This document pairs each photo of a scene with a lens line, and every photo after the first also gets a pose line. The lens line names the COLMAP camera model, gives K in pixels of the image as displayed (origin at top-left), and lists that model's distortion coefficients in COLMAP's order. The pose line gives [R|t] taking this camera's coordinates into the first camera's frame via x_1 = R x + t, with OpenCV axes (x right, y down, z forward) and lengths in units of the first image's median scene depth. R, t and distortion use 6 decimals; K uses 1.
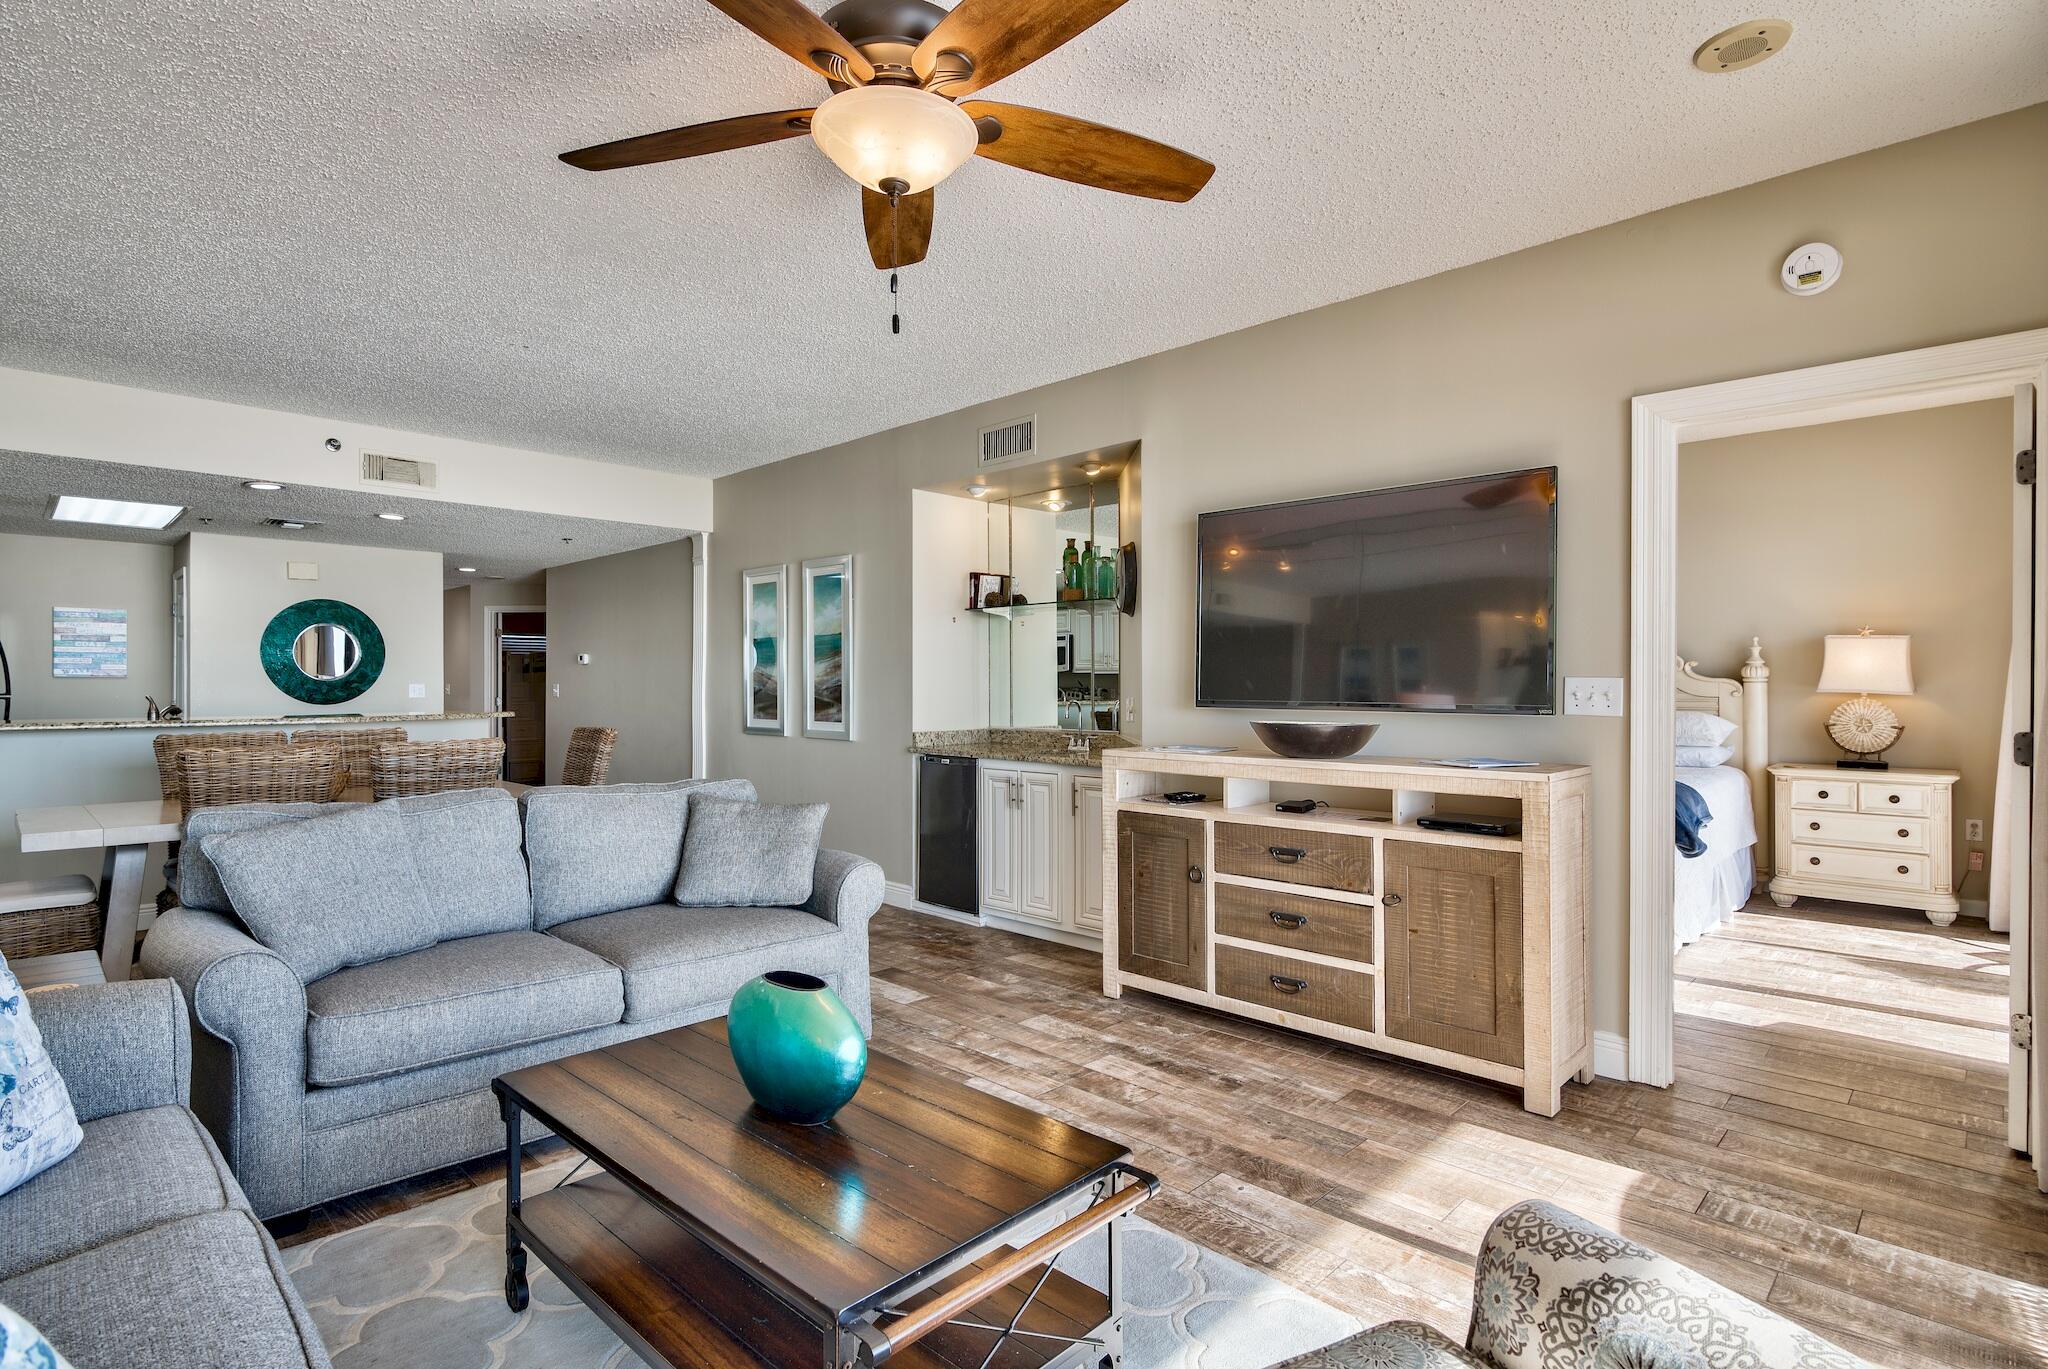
lens RADIAL K [[1016.9, 0, 1050.4], [0, 1016.9, 680.0], [0, 0, 1]] dist [-0.004008, 0.001294]
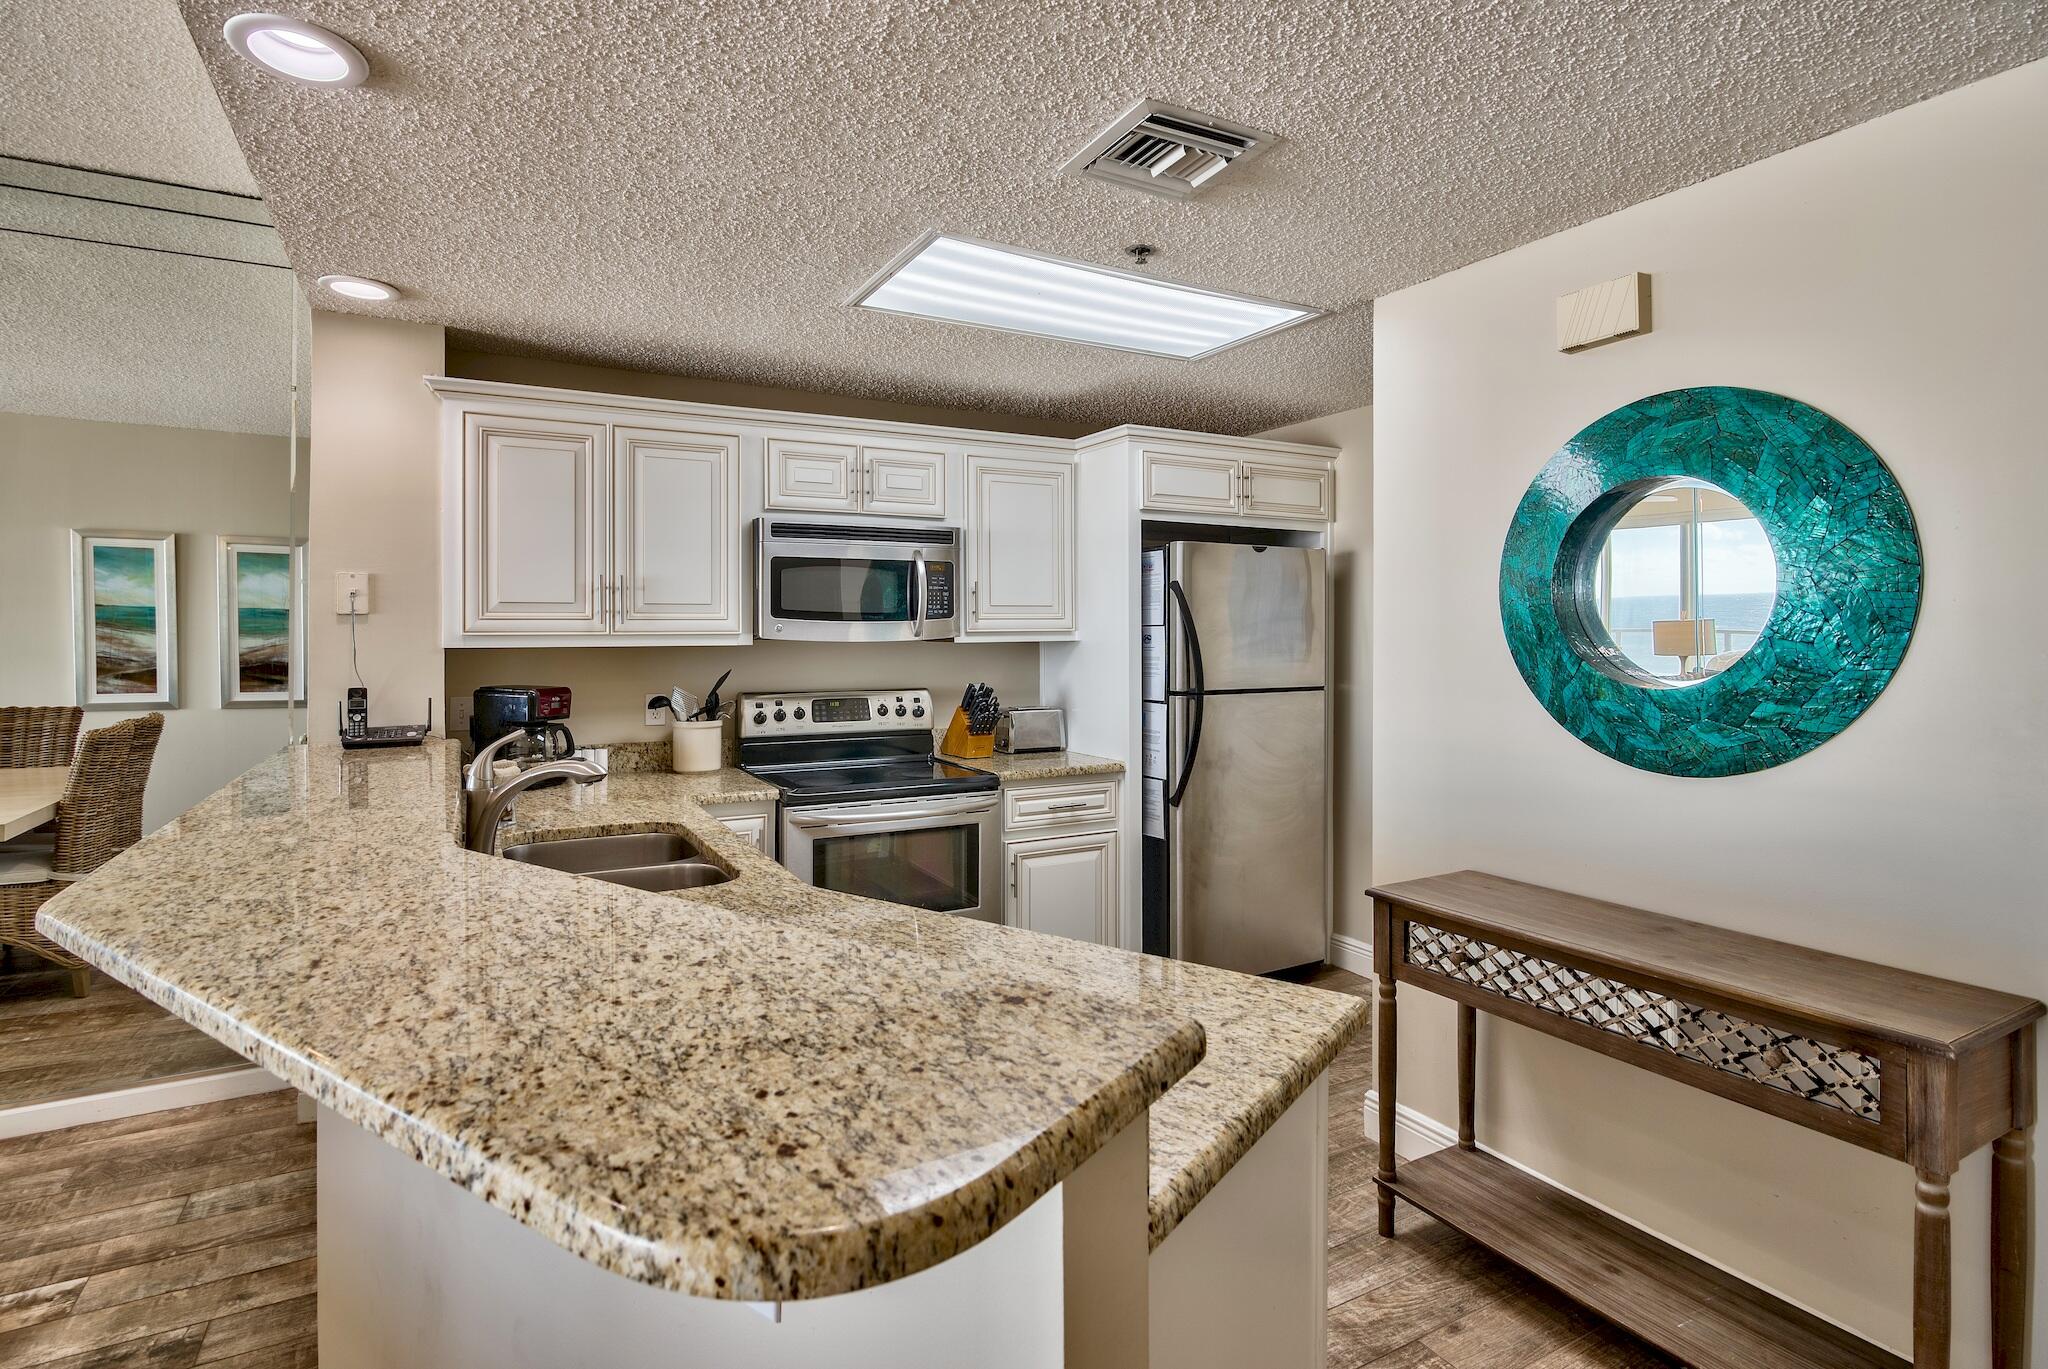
lens RADIAL K [[1016.9, 0, 988.2], [0, 1016.9, 638.7], [0, 0, 1]] dist [-0.004008, 0.001294]
pose [[-0.315558, -0.000118, -0.948906, -0.803124], [0.008056, 0.999964, -0.002803, -0.024760], [0.948872, -0.008529, -0.315546, 1.849581]]
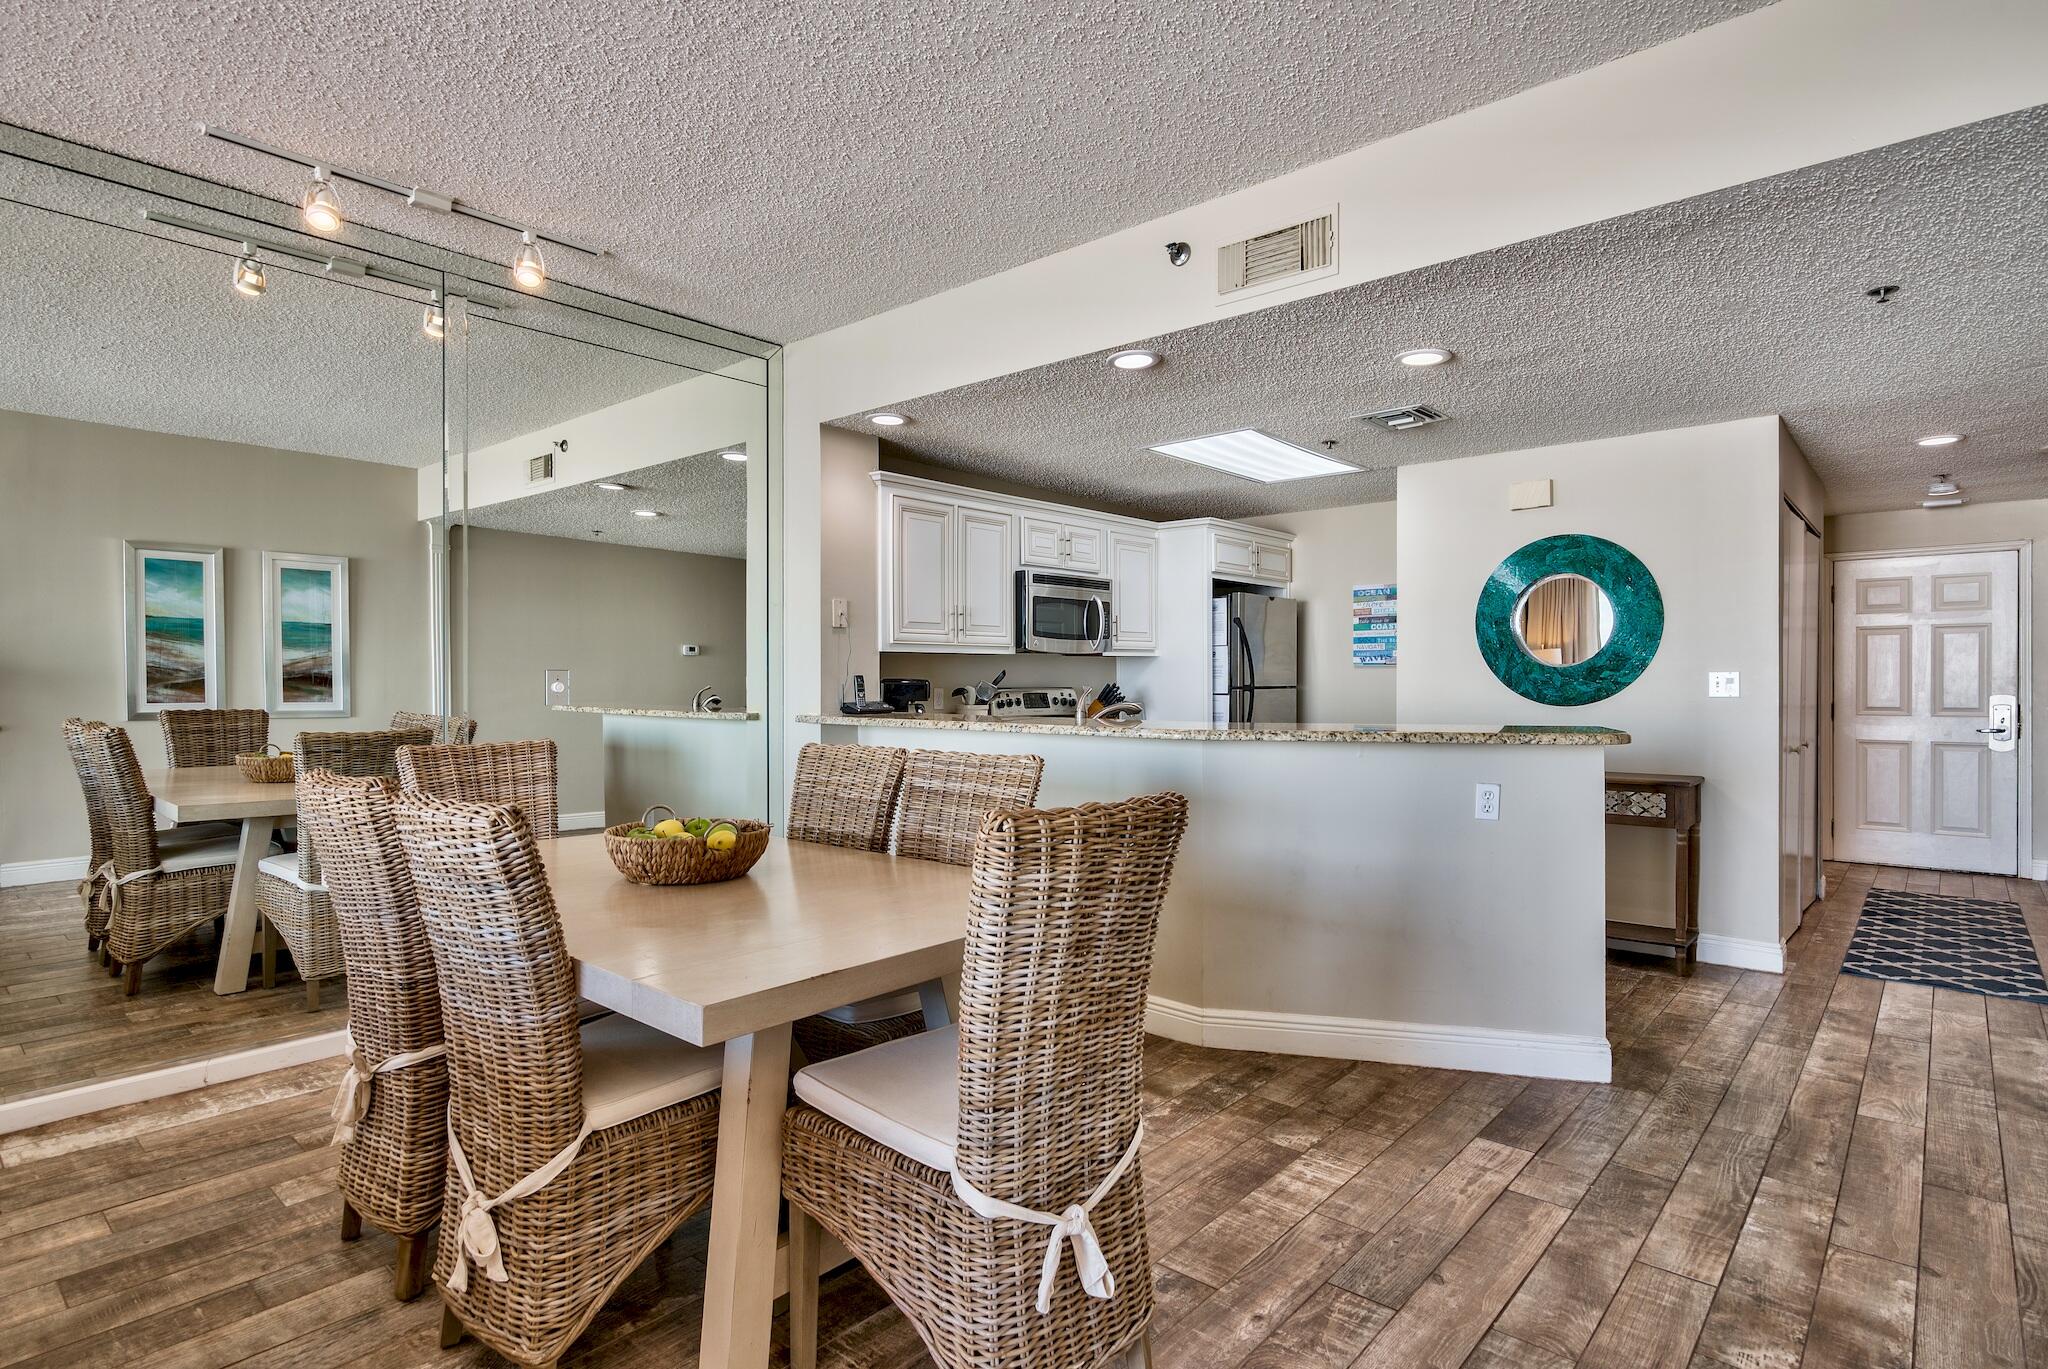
lens RADIAL K [[1079.5, 0, 997.4], [0, 1079.5, 684.8], [0, 0, 1]] dist [0.002443, 0.001037]
pose [[0.035104, 0.005721, -0.999367, -0.140509], [0.007185, 0.999956, 0.005977, 0.010895], [0.999358, -0.007391, 0.035061, 1.283145]]
